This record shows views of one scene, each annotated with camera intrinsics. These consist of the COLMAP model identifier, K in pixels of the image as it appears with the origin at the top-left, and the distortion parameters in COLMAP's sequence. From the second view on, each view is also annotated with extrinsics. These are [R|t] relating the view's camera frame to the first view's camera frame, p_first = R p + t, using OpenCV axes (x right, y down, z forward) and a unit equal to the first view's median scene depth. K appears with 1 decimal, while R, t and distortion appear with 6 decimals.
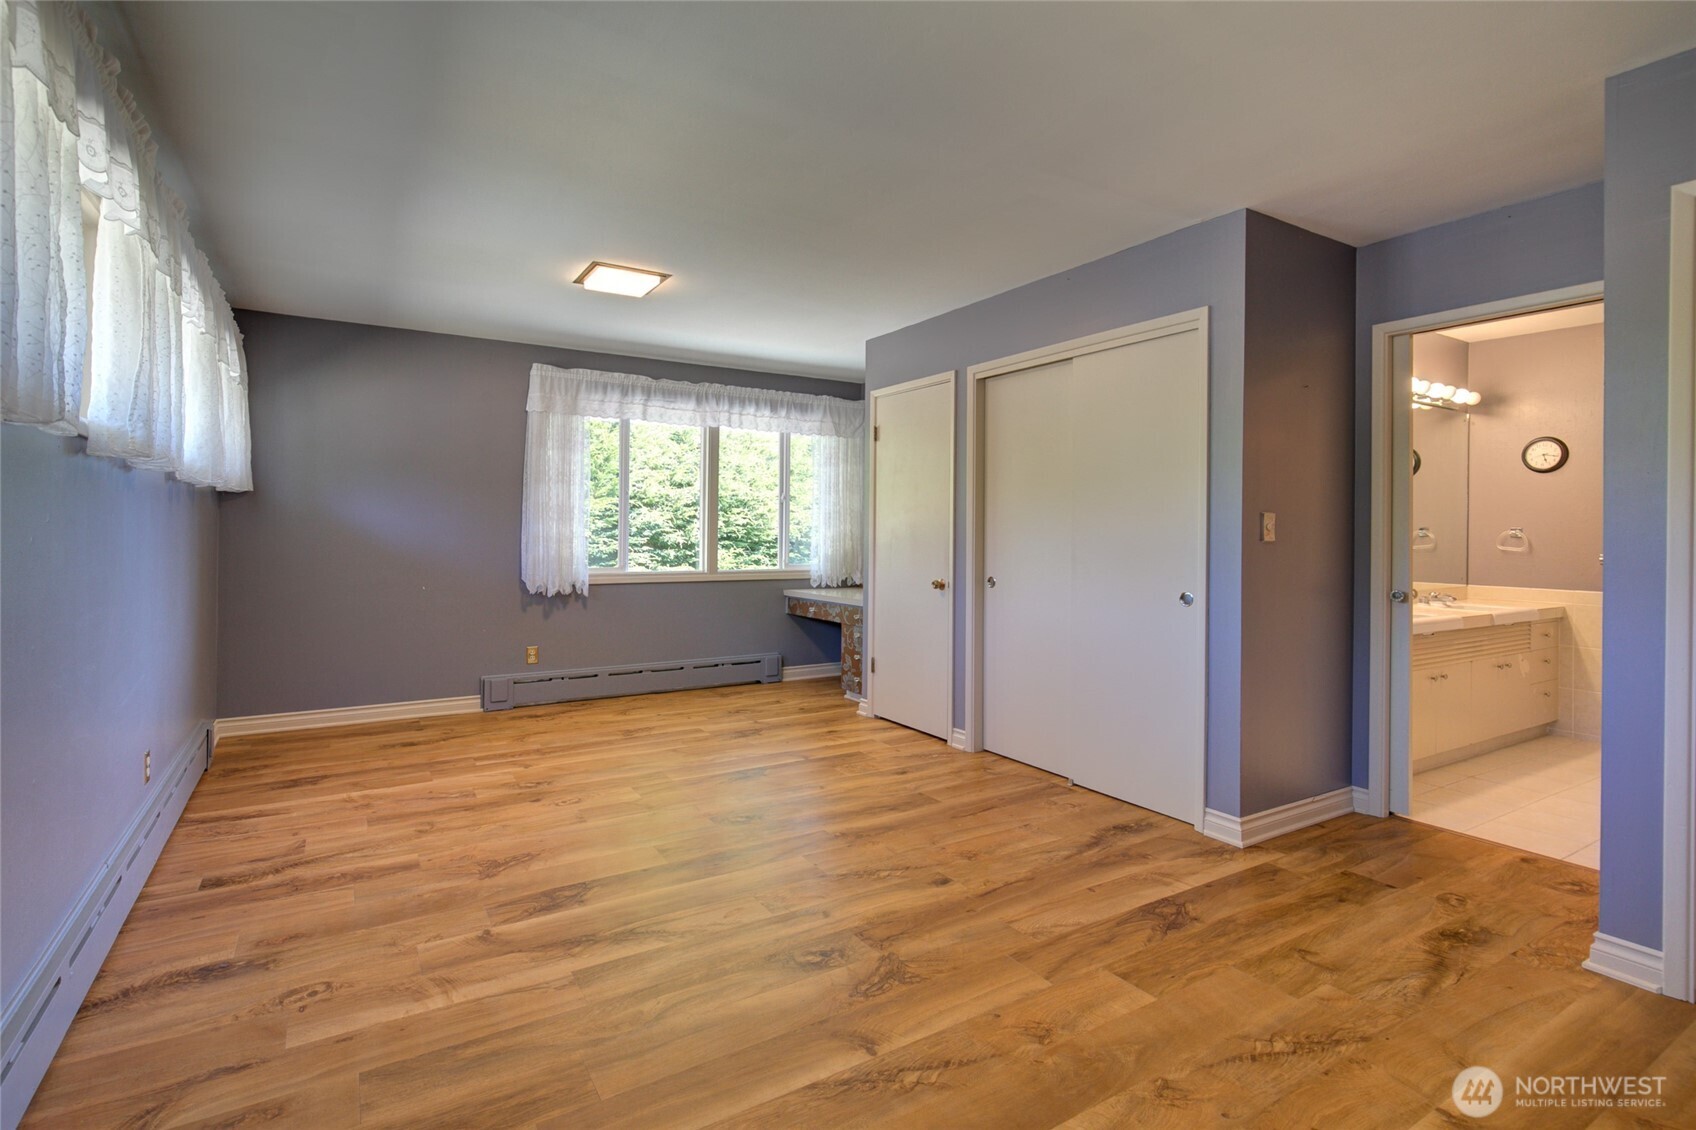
lens RADIAL K [[796.8, 0, 847.3], [0, 796.8, 534.5], [0, 0, 1]] dist [0.000301, -0.000026]
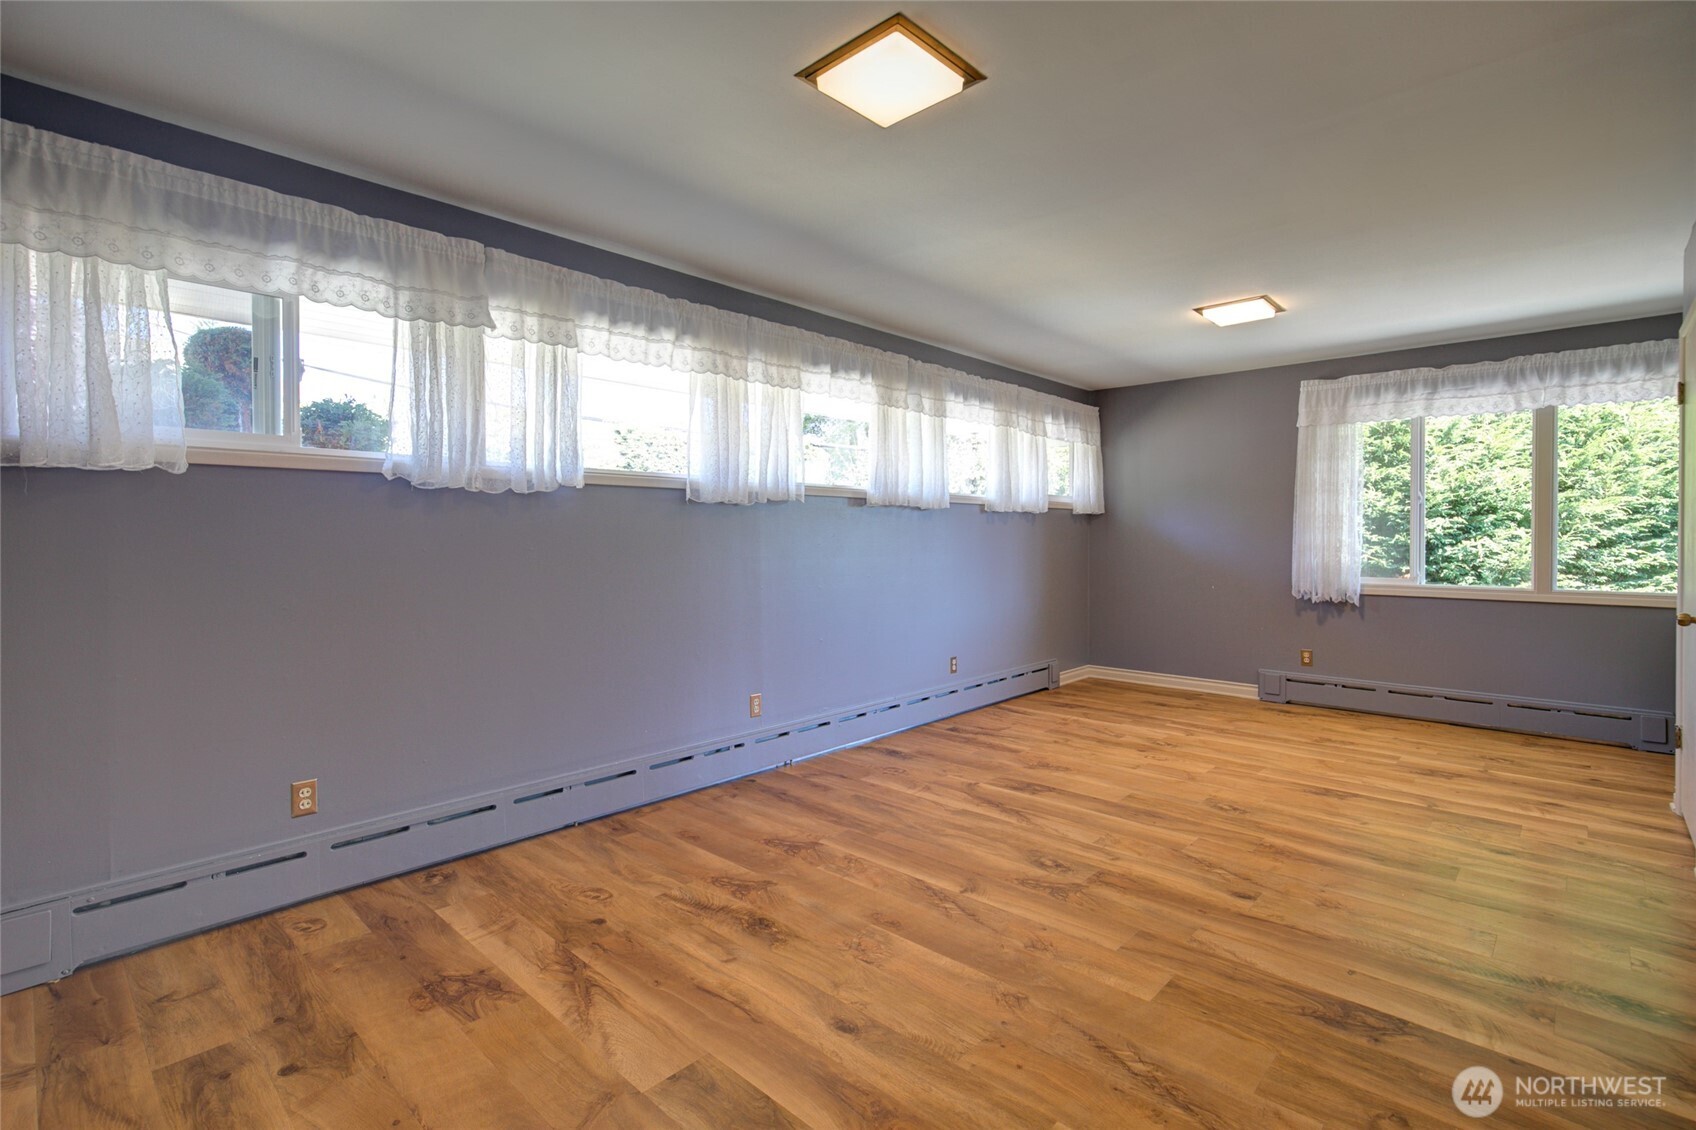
lens RADIAL K [[799.9, 0, 848.0], [0, 799.9, 565.0], [0, 0, 1]] dist [-0.002224, -0.000101]
pose [[0.262335, 0.027490, -0.964585, 0.943232], [-0.003186, 0.999613, 0.027622, 0.002767], [0.964972, -0.004173, 0.262321, 0.277674]]
